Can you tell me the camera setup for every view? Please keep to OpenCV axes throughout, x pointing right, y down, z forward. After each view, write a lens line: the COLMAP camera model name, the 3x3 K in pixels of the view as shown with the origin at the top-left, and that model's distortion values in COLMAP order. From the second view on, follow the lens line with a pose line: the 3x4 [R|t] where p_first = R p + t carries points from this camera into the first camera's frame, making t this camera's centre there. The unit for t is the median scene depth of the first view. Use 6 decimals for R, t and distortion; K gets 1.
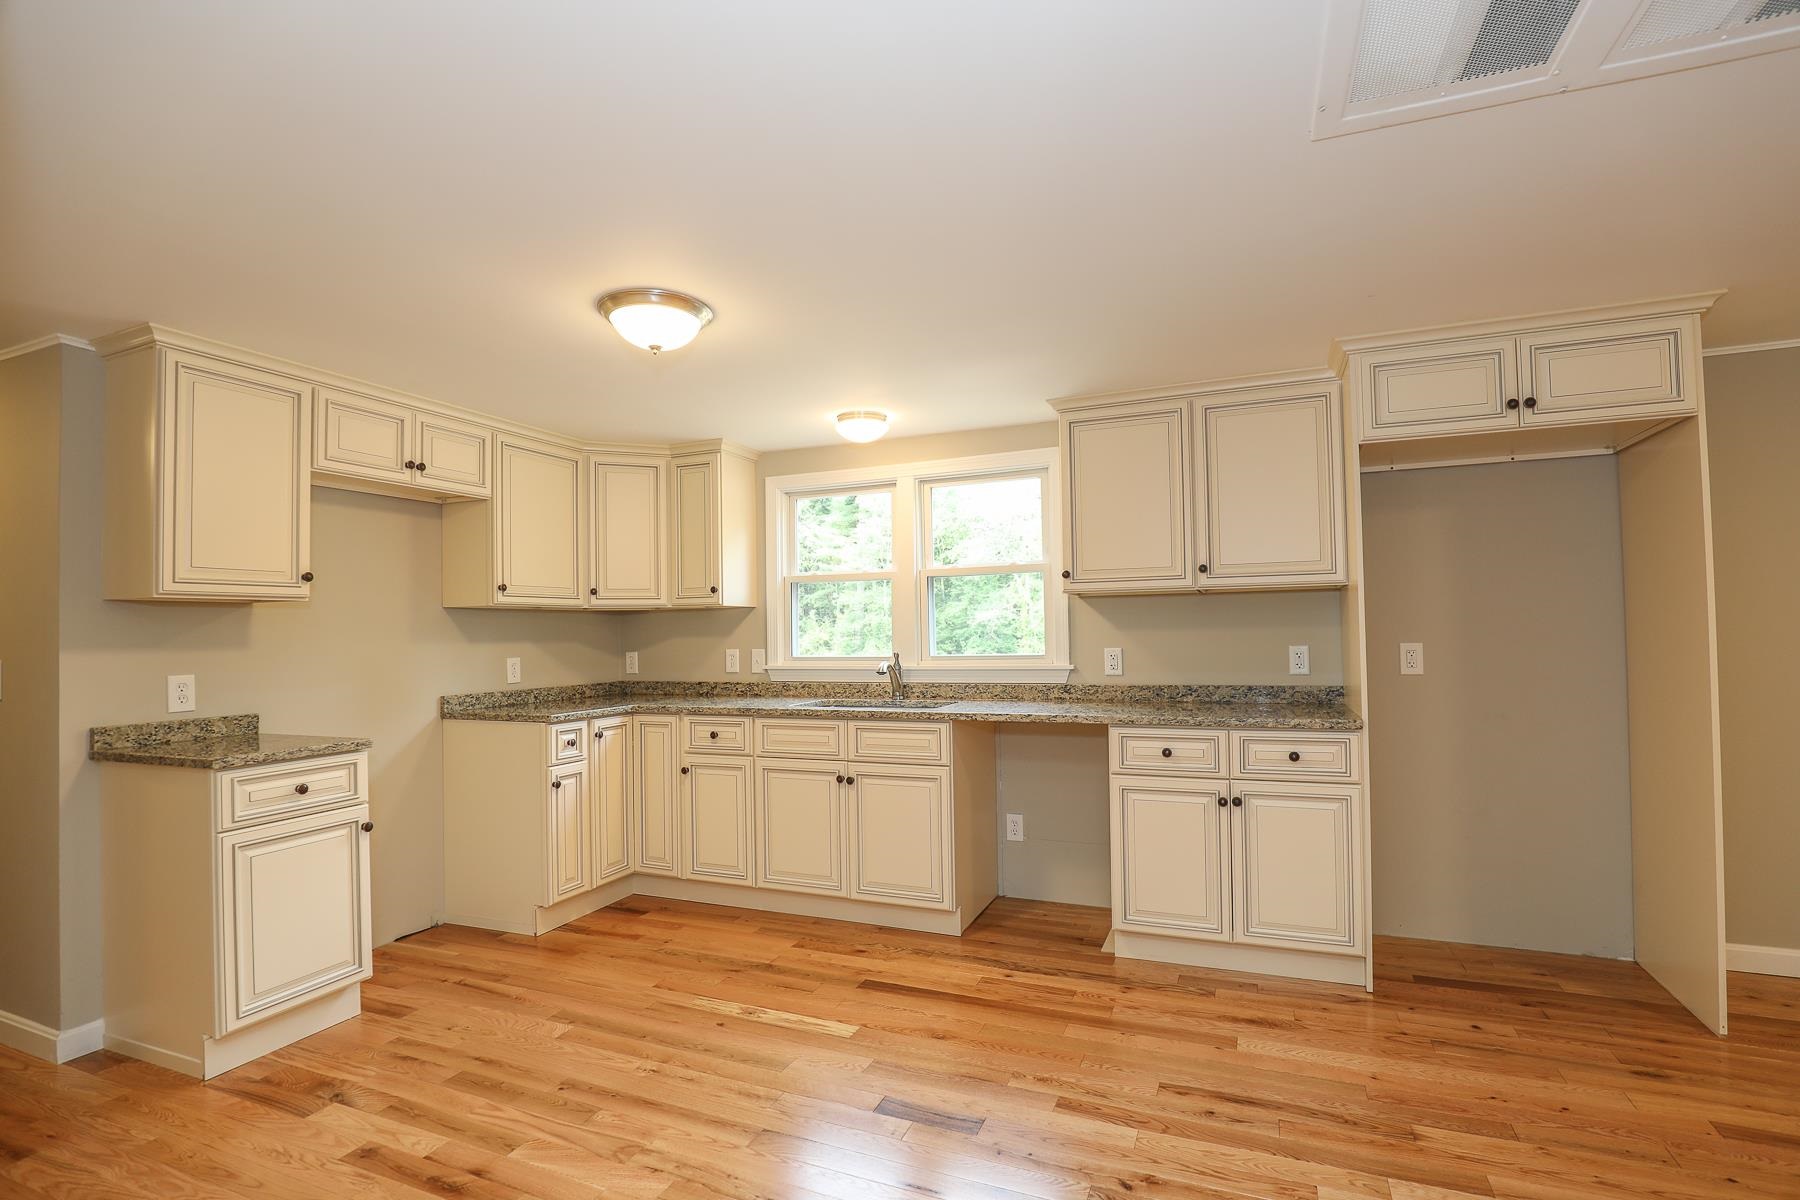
lens RADIAL K [[839.3, 0, 909.4], [0, 839.3, 612.3], [0, 0, 1]] dist [-0.032517, 0.005895]
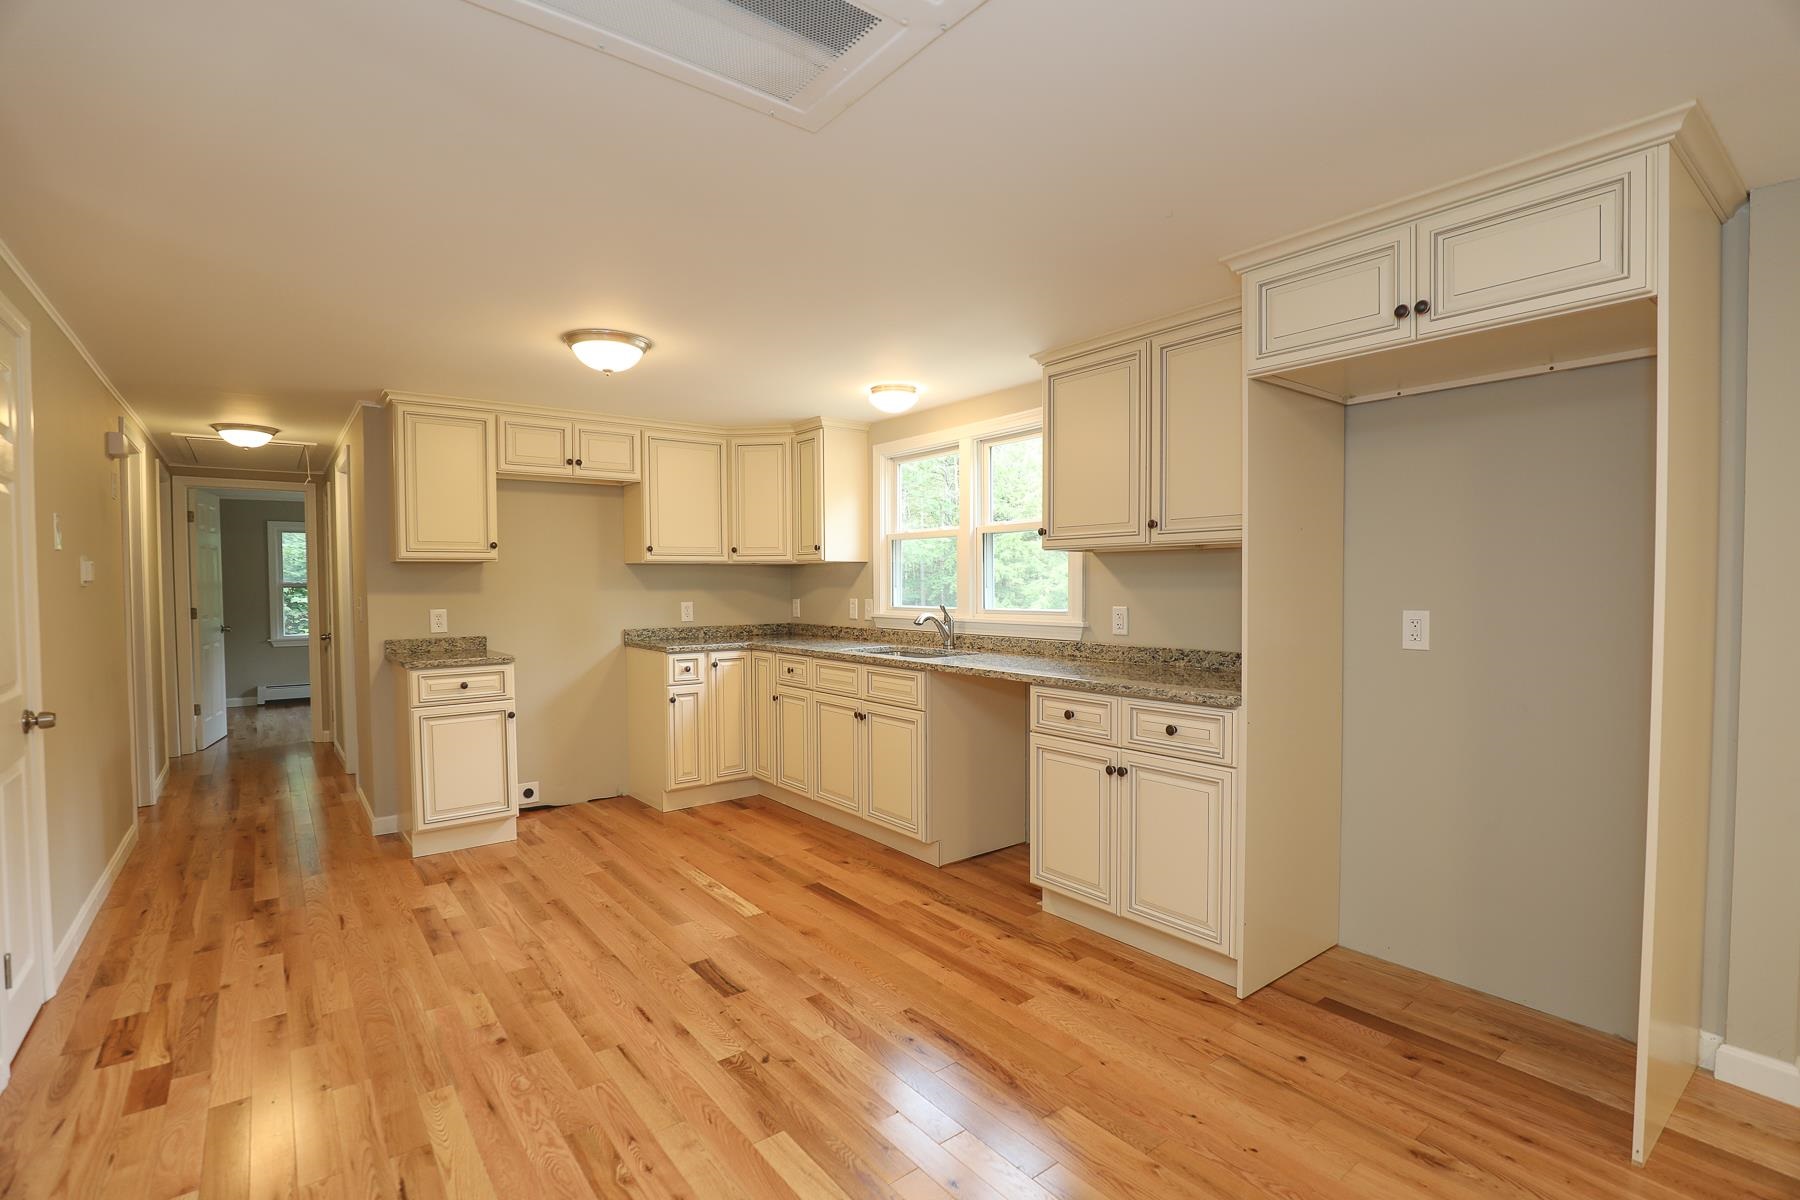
lens RADIAL K [[839.3, 0, 909.4], [0, 839.3, 612.3], [0, 0, 1]] dist [-0.032517, 0.005895]
pose [[0.870649, 0.029276, -0.491032, 0.539999], [0.002938, 0.997900, 0.064705, -0.014450], [0.491895, -0.057778, 0.868735, 0.051159]]
